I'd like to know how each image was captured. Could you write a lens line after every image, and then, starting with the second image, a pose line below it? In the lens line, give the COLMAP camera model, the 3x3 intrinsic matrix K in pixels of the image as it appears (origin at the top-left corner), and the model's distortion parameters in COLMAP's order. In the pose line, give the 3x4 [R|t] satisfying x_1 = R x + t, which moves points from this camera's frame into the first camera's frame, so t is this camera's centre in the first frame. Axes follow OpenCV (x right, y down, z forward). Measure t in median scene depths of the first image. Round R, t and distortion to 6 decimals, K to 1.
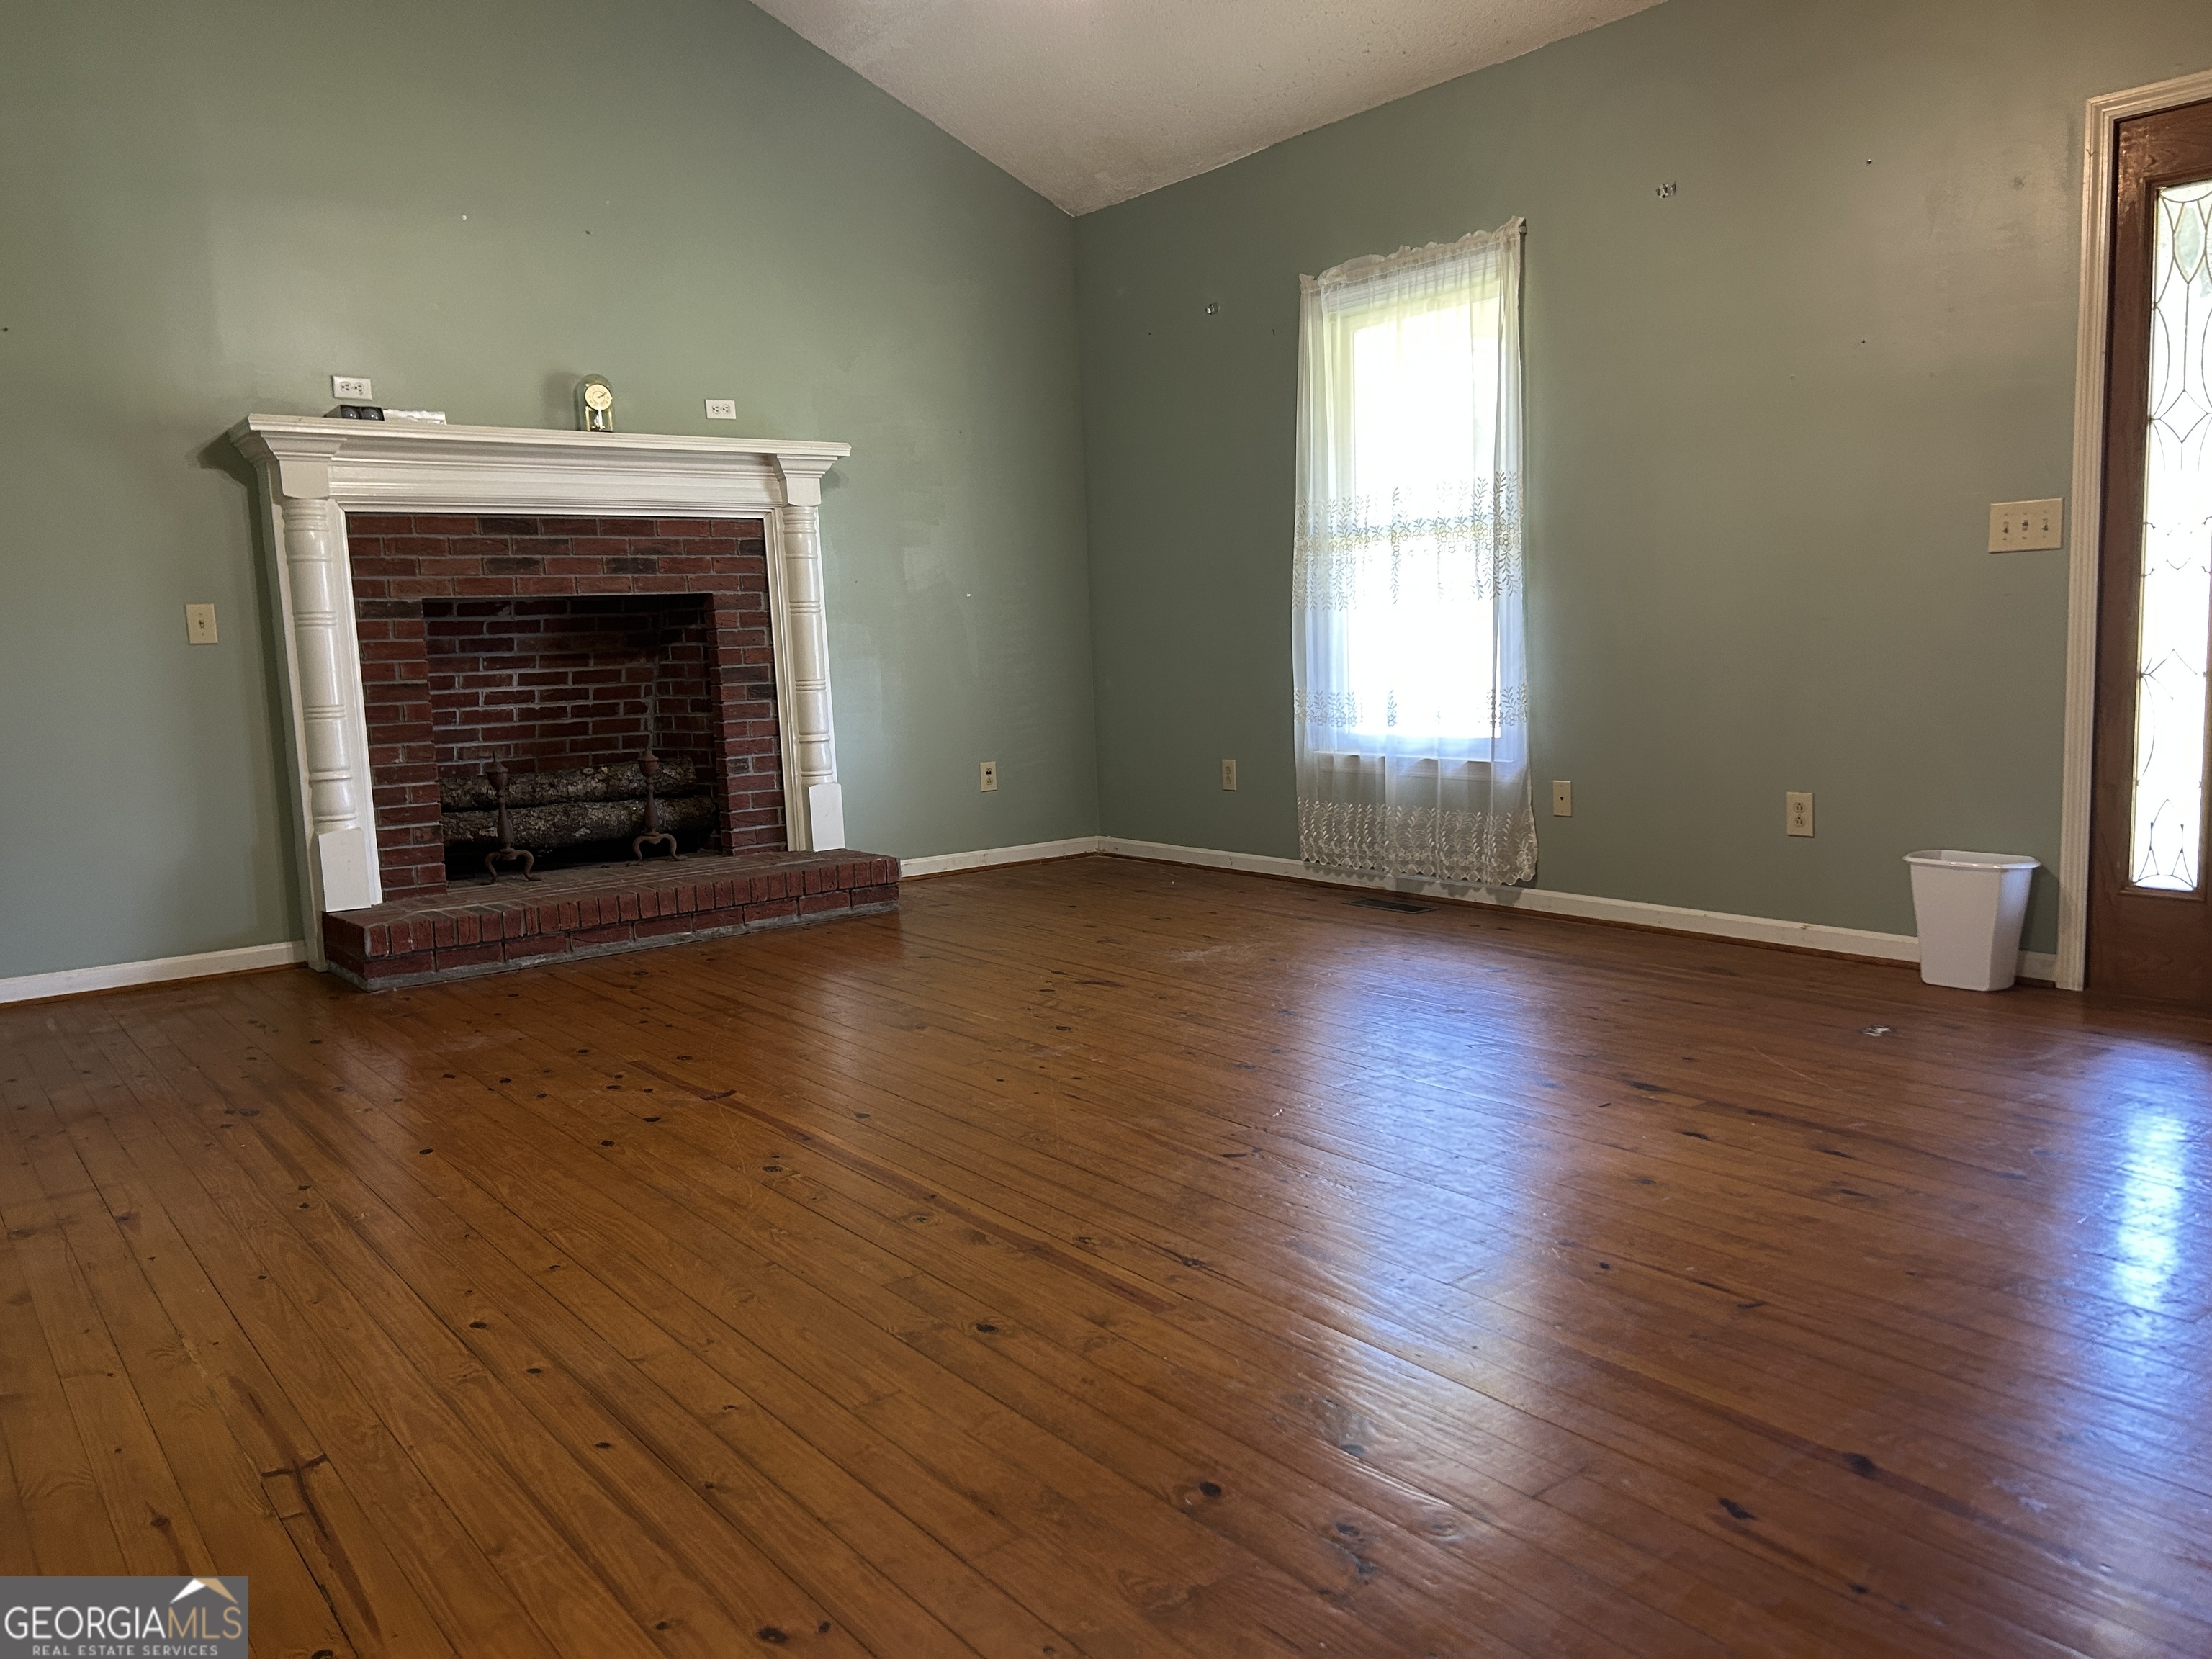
lens RADIAL K [[1636.5, 0, 1135.1], [0, 1636.5, 833.1], [0, 0, 1]] dist [0.072668, -0.150599]
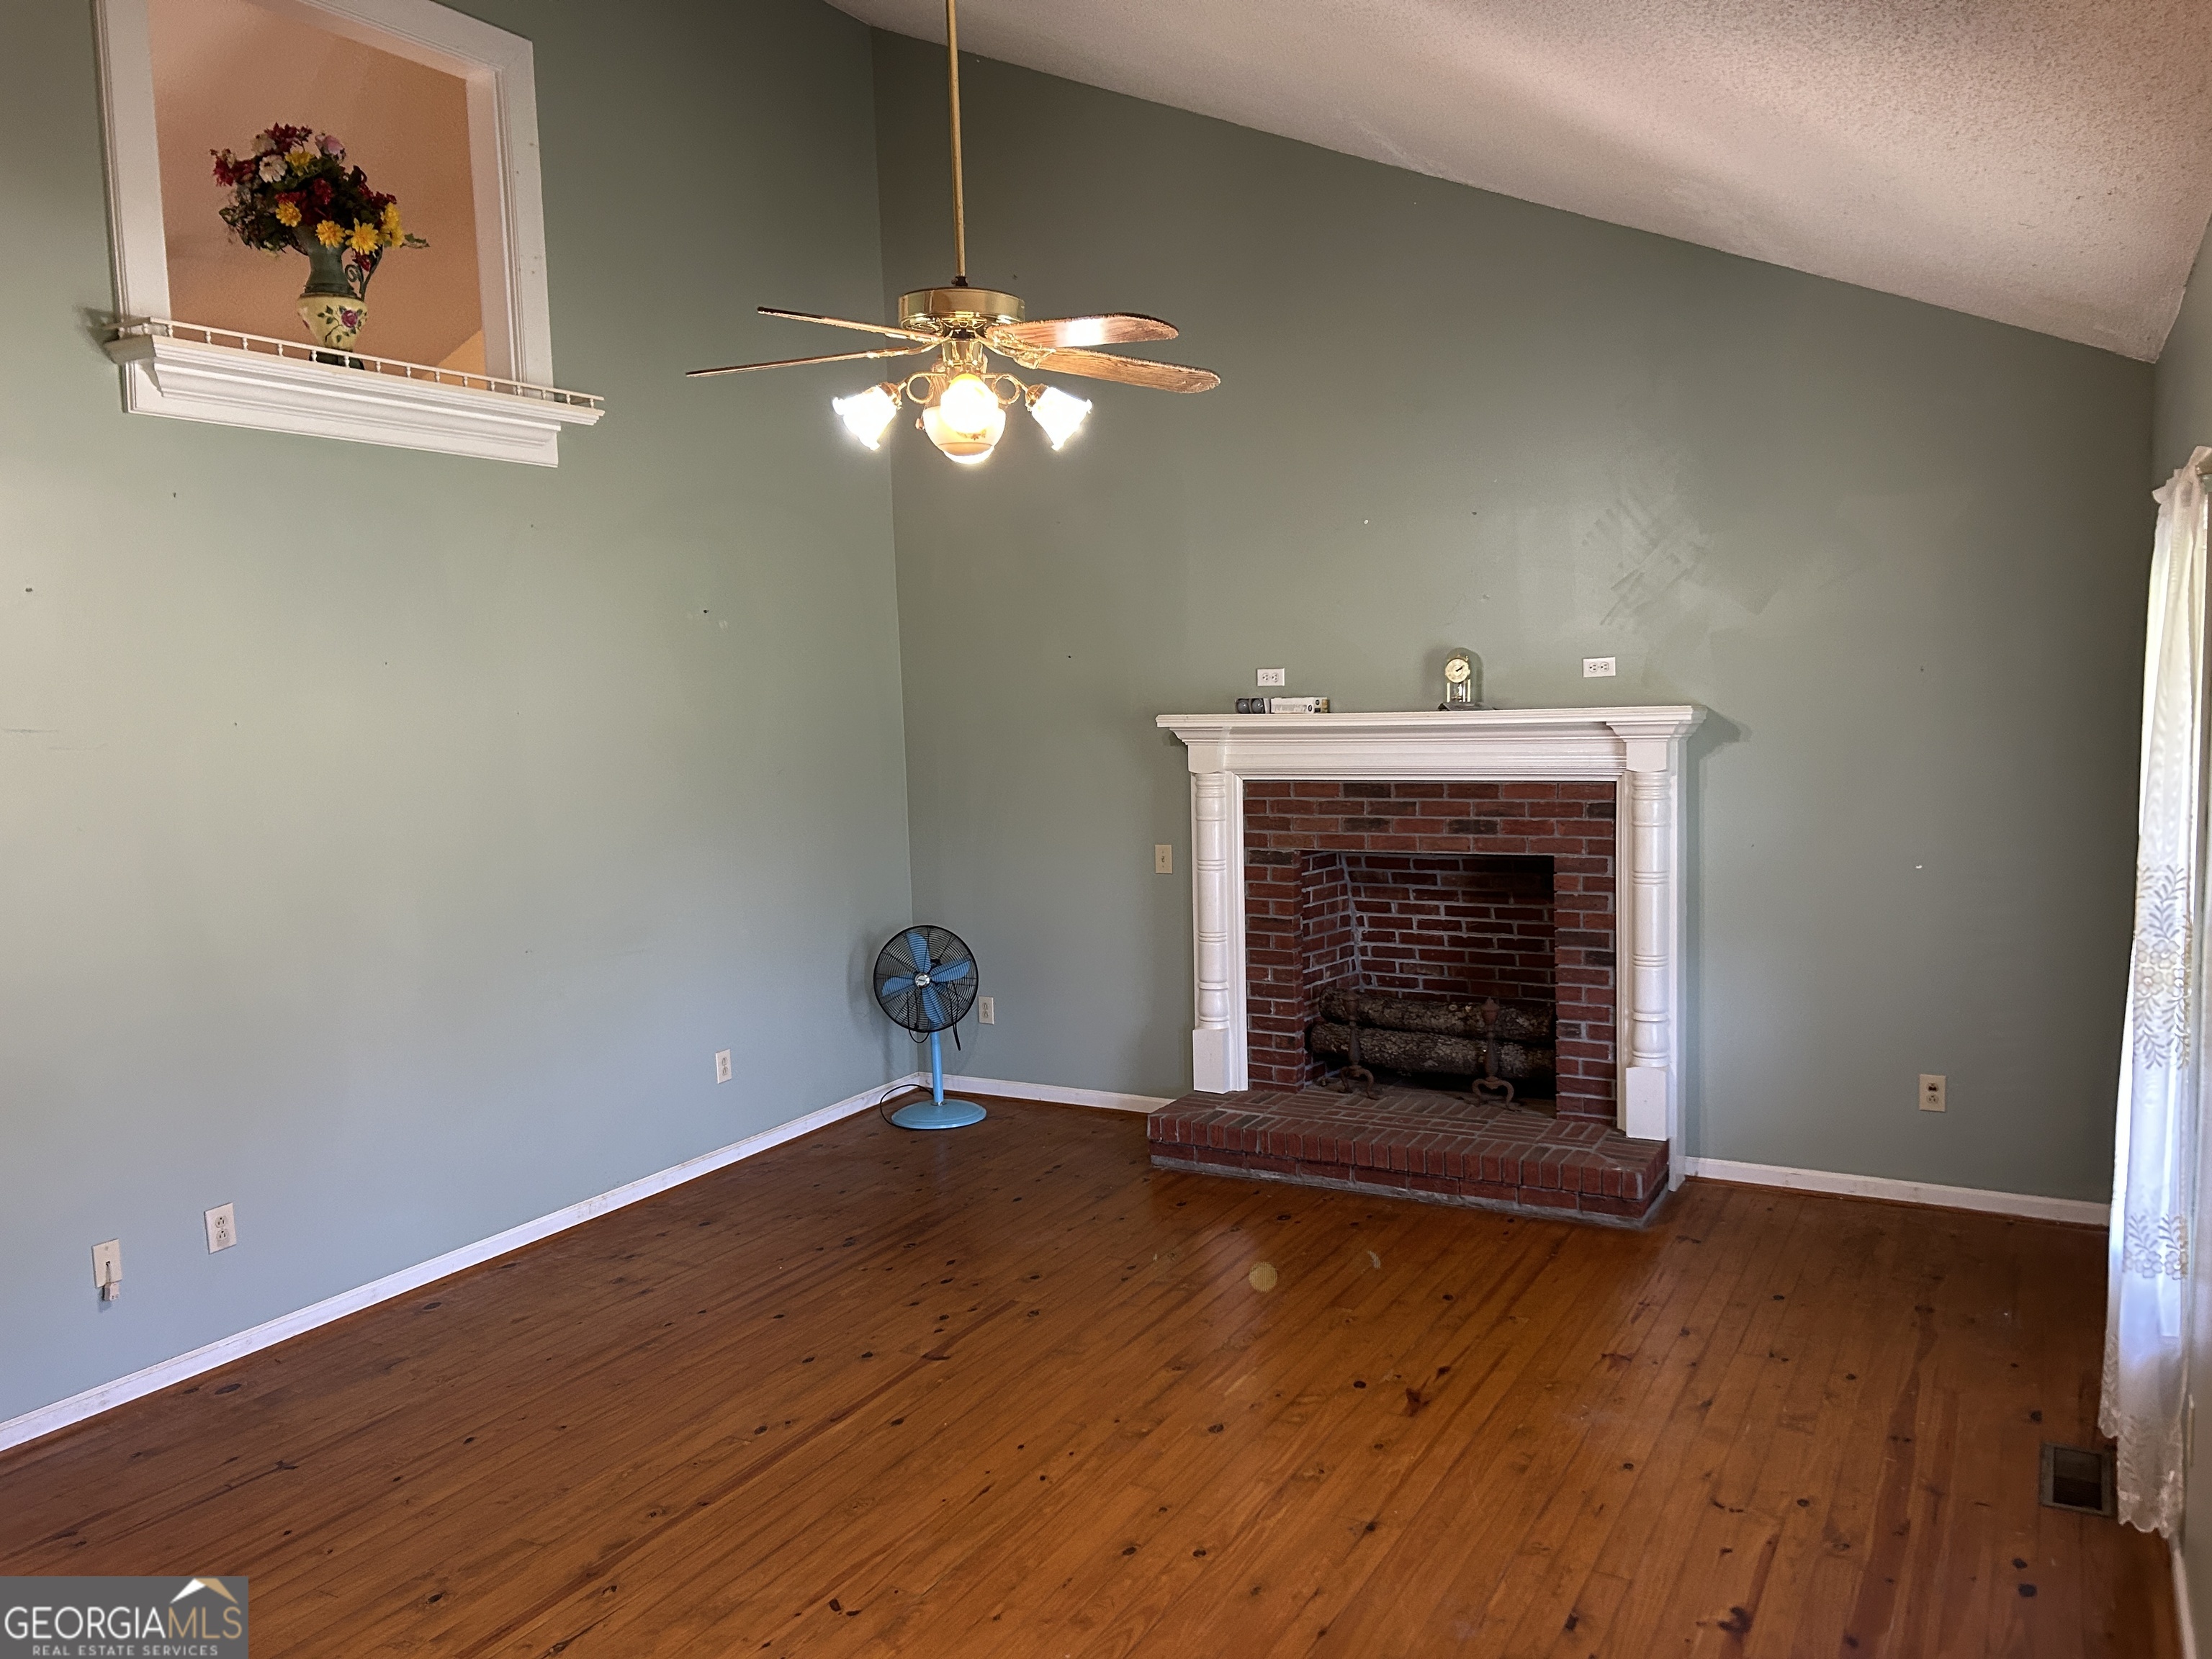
lens RADIAL K [[1636.5, 0, 1135.1], [0, 1636.5, 833.1], [0, 0, 1]] dist [0.072668, -0.150599]
pose [[0.403363, 0.108969, -0.908528, 0.542551], [-0.105155, 0.991826, 0.072273, -0.205328], [0.908978, 0.066384, 0.411525, 0.363244]]
